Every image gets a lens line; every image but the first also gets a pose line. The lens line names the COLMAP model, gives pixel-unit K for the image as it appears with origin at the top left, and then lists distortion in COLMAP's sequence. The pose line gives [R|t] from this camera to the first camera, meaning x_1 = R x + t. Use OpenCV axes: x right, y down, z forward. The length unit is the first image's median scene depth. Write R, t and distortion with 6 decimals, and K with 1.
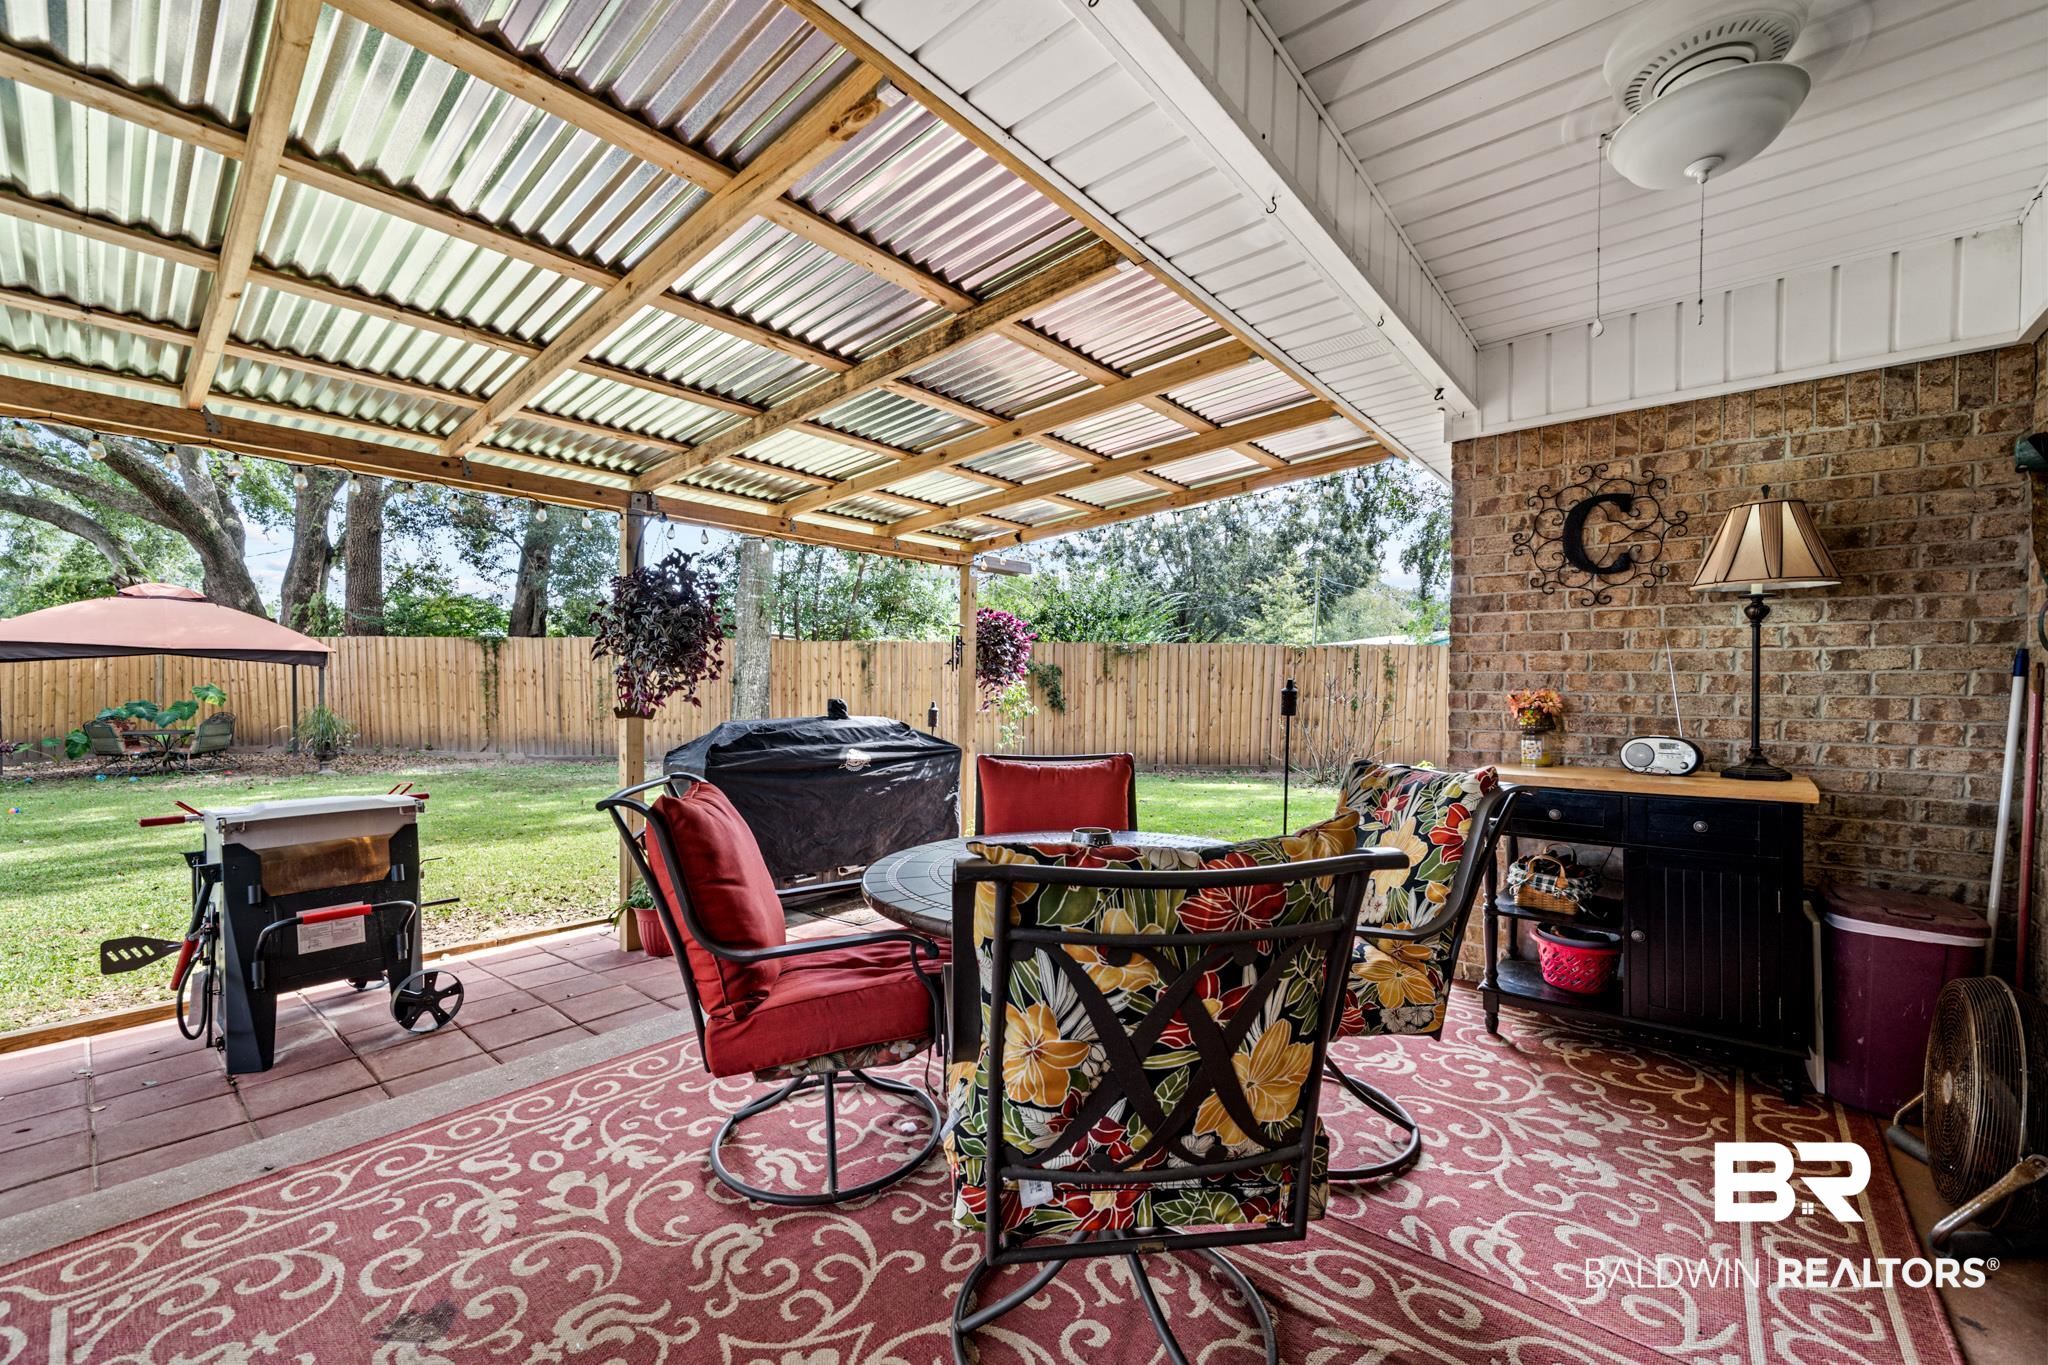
lens RADIAL K [[805.8, 0, 1020.0], [0, 805.8, 679.7], [0, 0, 1]] dist [-0.001240, -0.000170]
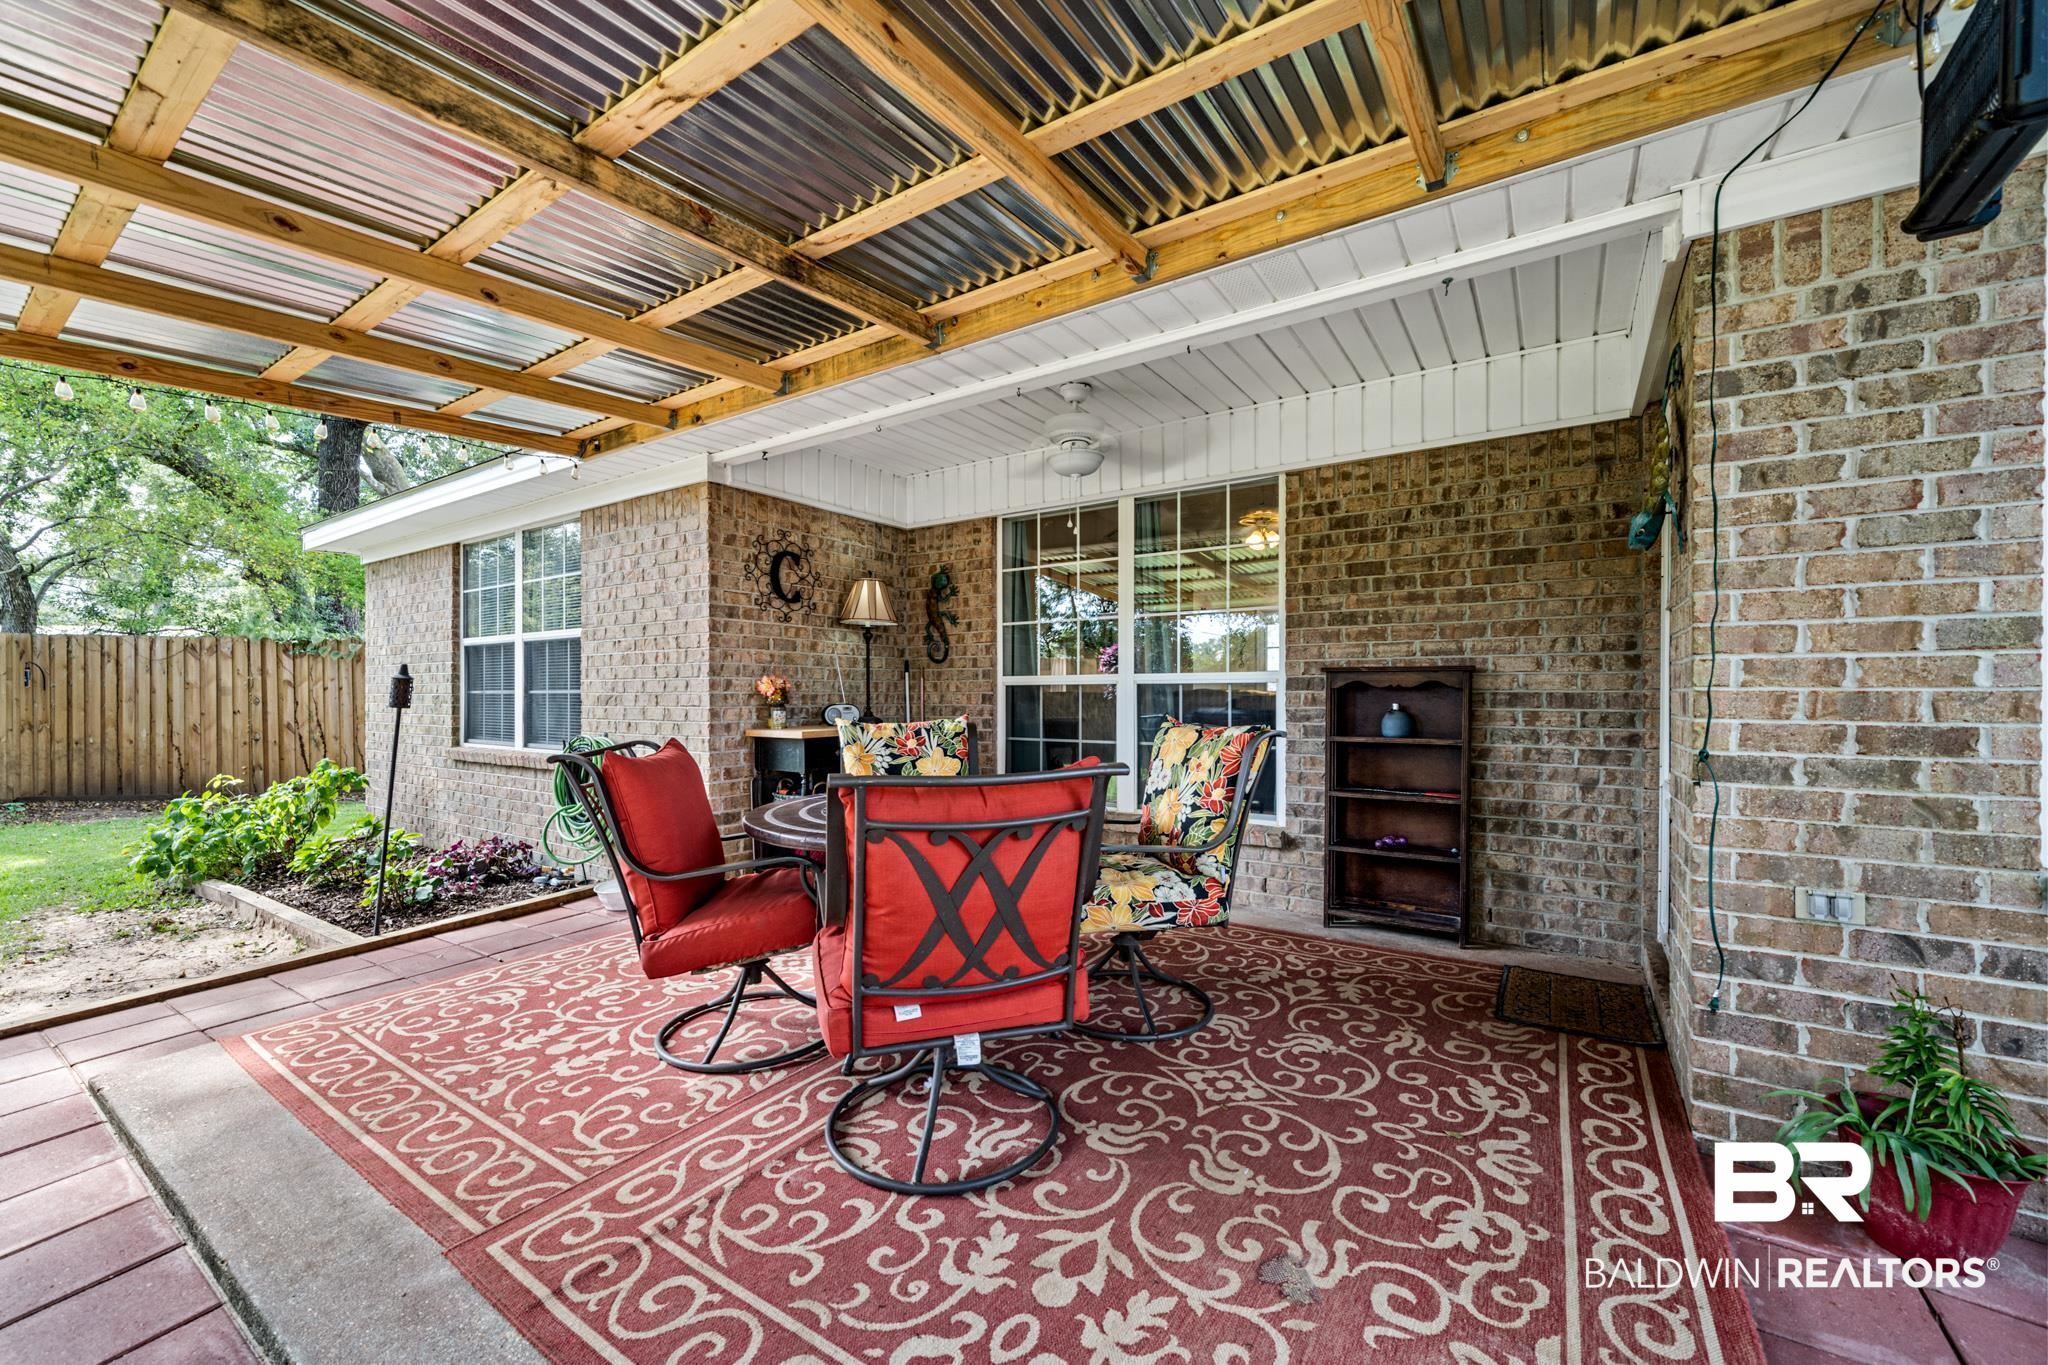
lens RADIAL K [[805.8, 0, 1018.9], [0, 805.8, 689.4], [0, 0, 1]] dist [-0.001240, -0.000170]
pose [[-0.119725, 0.002147, 0.992805, -0.879622], [-0.004277, 0.999987, -0.002679, 0.038916], [-0.992798, -0.004567, -0.119715, 0.753673]]
